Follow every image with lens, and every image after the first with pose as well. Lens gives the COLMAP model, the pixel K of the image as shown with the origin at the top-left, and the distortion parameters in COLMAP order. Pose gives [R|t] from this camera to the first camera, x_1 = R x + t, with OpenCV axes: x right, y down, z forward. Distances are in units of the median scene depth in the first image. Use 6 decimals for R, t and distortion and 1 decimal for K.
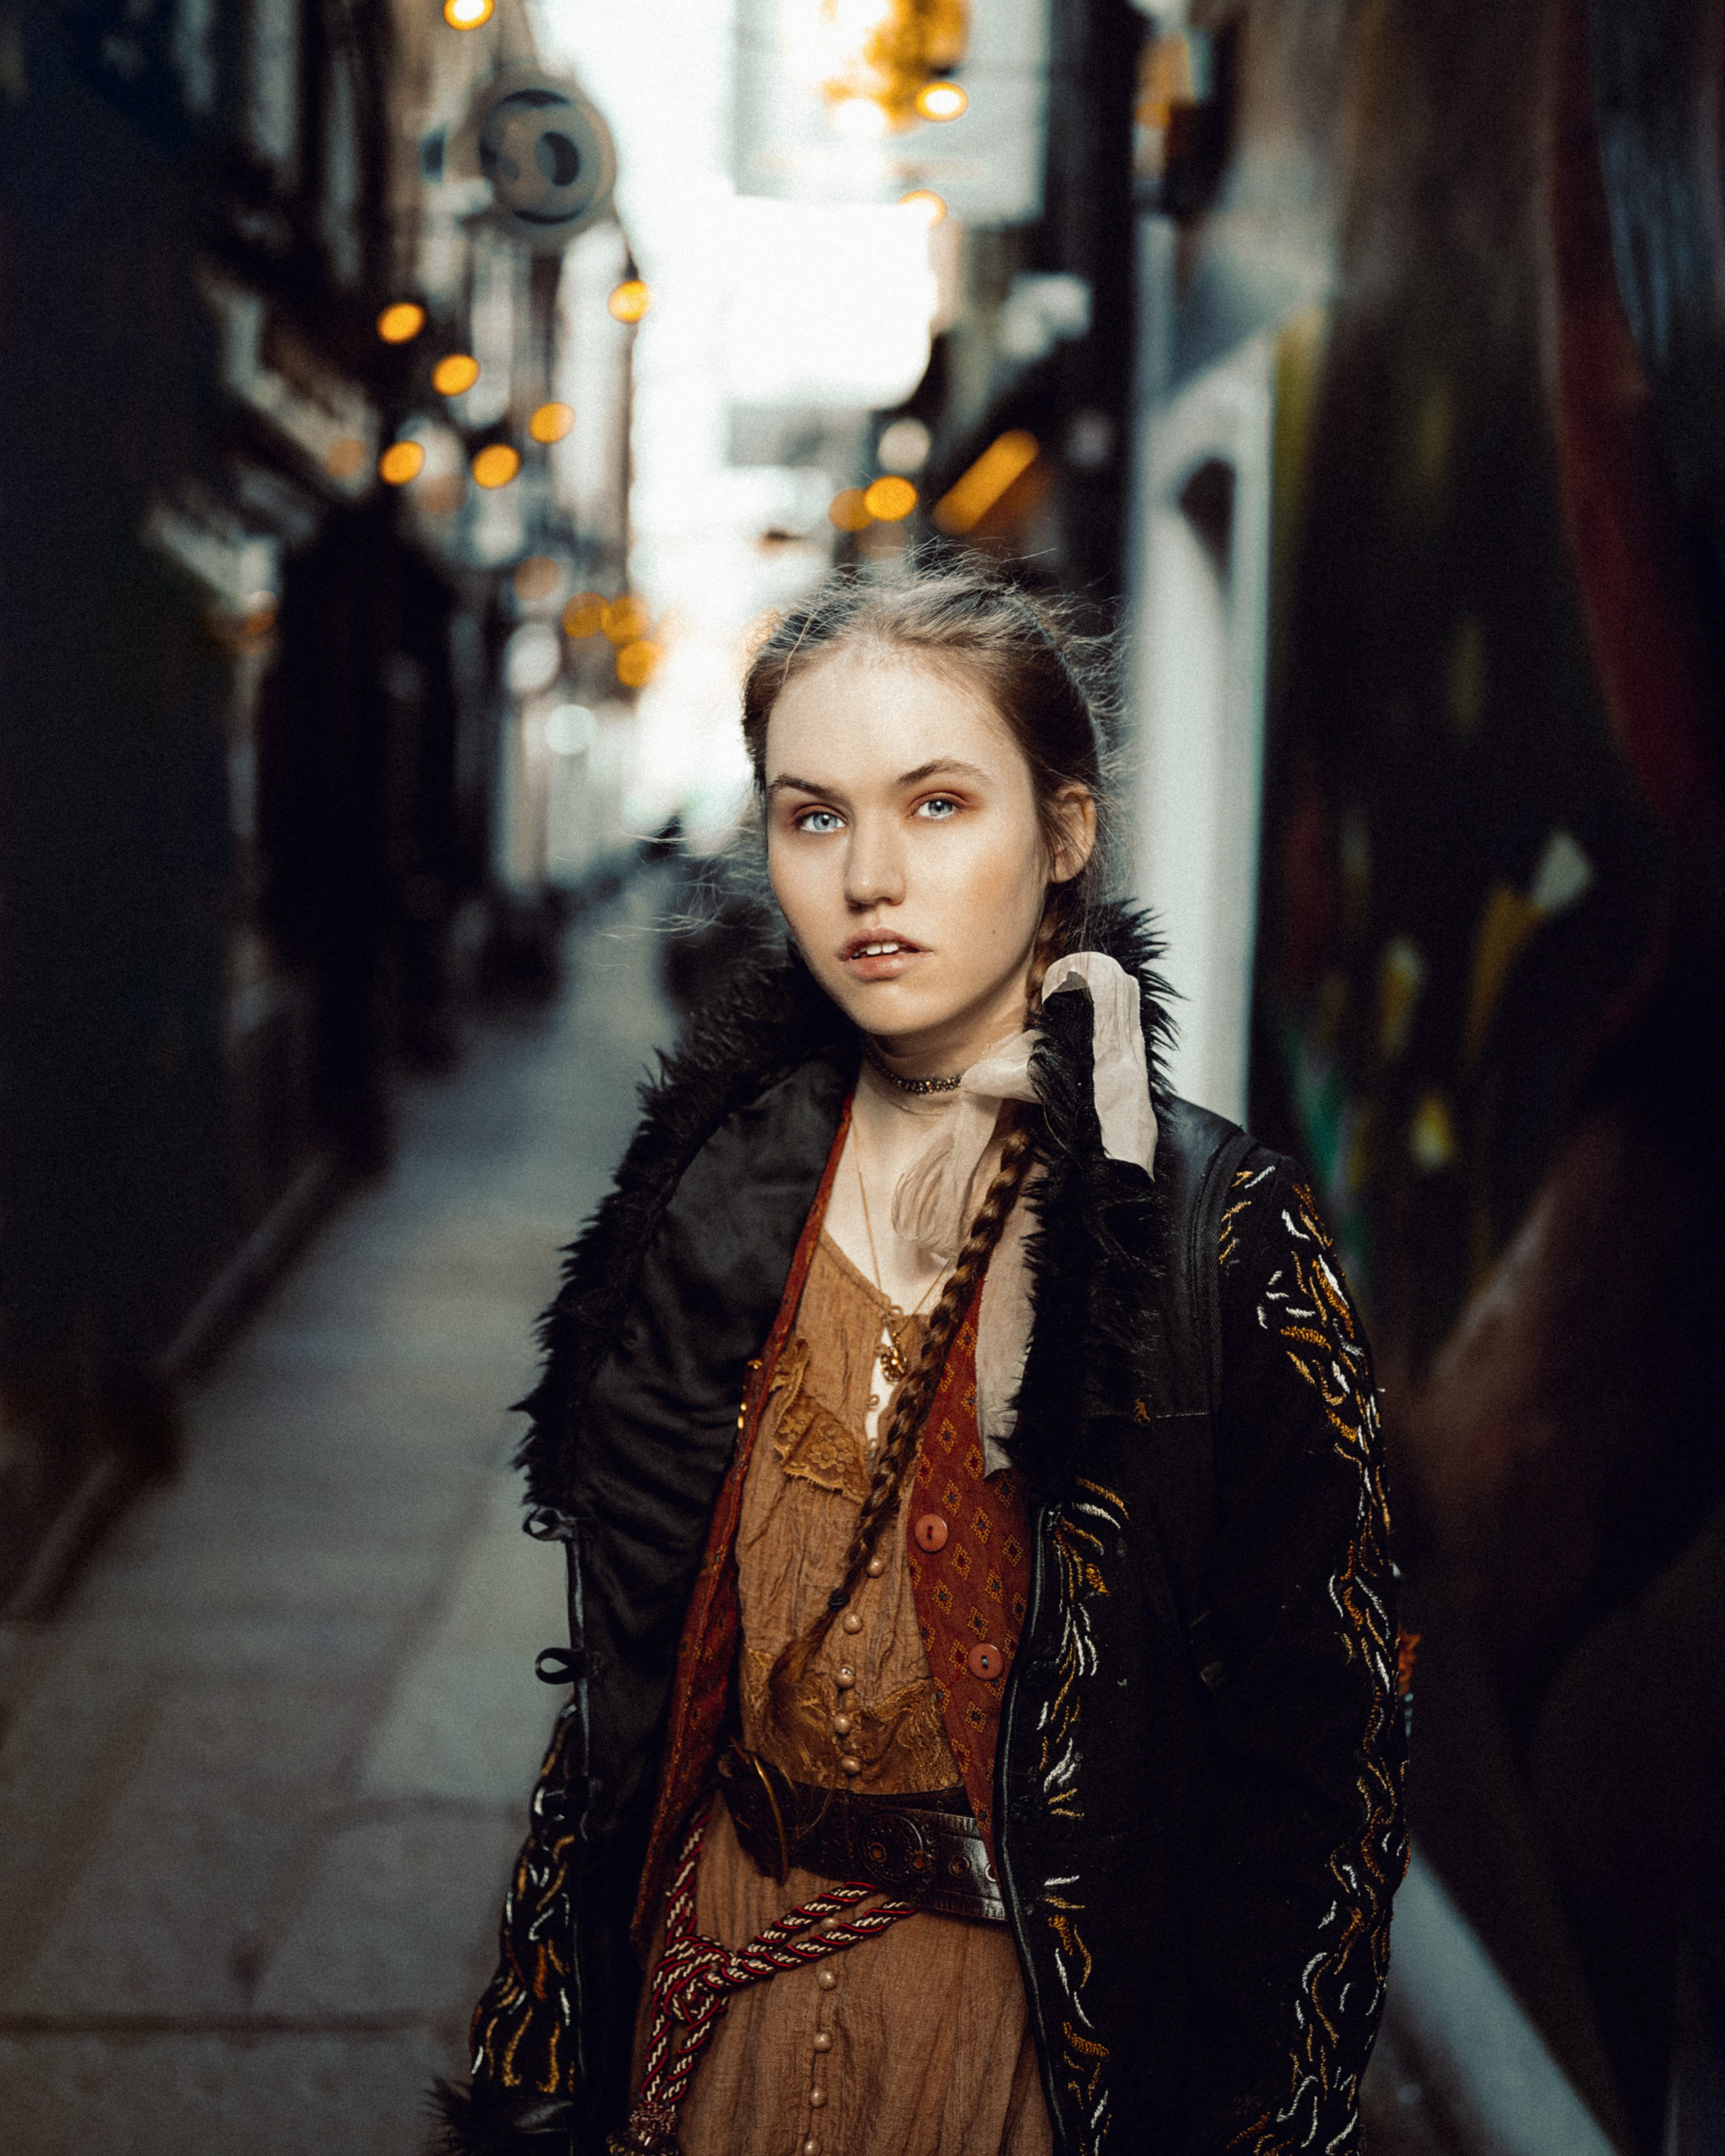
lens RADIAL K [[3358.1, 0, 864.9], [0, 3358.1, 1076.5], [0, 0, 1]] dist [0.214111, 0.000000]
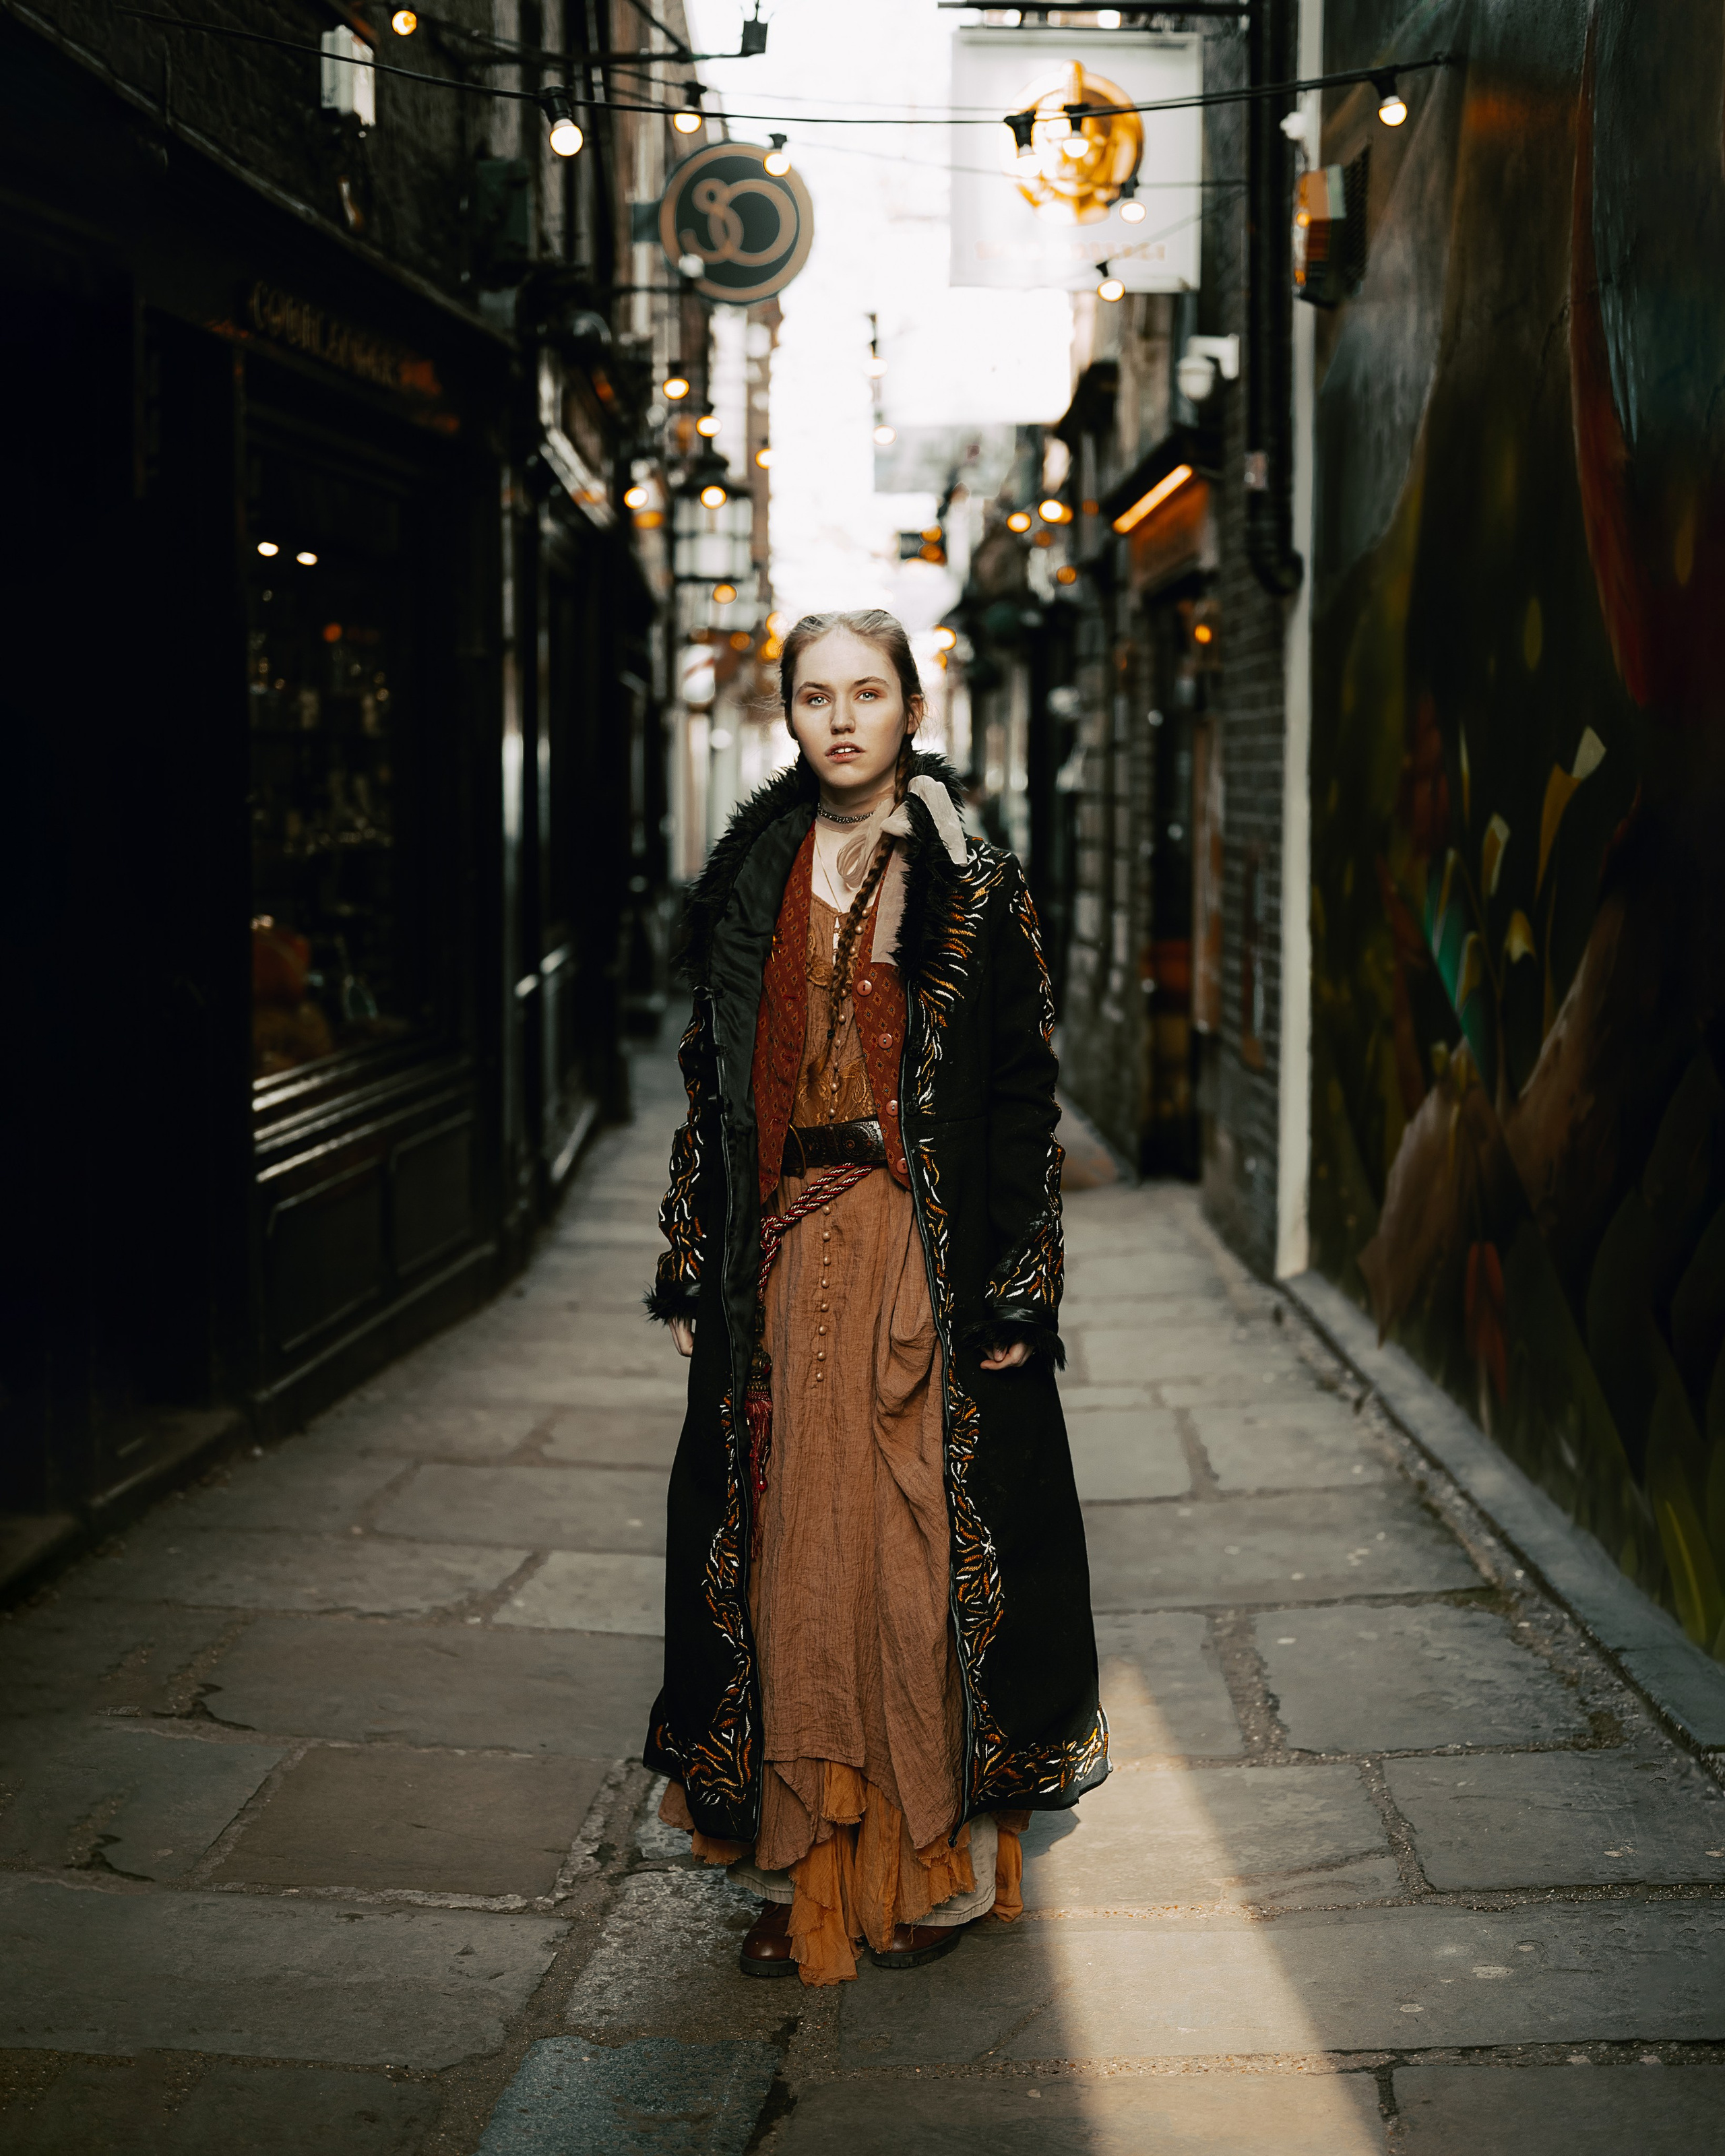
lens RADIAL K [[3358.1, 0, 860.7], [0, 3358.1, 1080.0], [0, 0, 1]] dist [0.214111, 0.000000]
pose [[0.998838, -0.026607, -0.040195, -0.038577], [0.026551, 0.999646, -0.001912, 0.043289], [0.040232, 0.000843, 0.999190, -0.303363]]
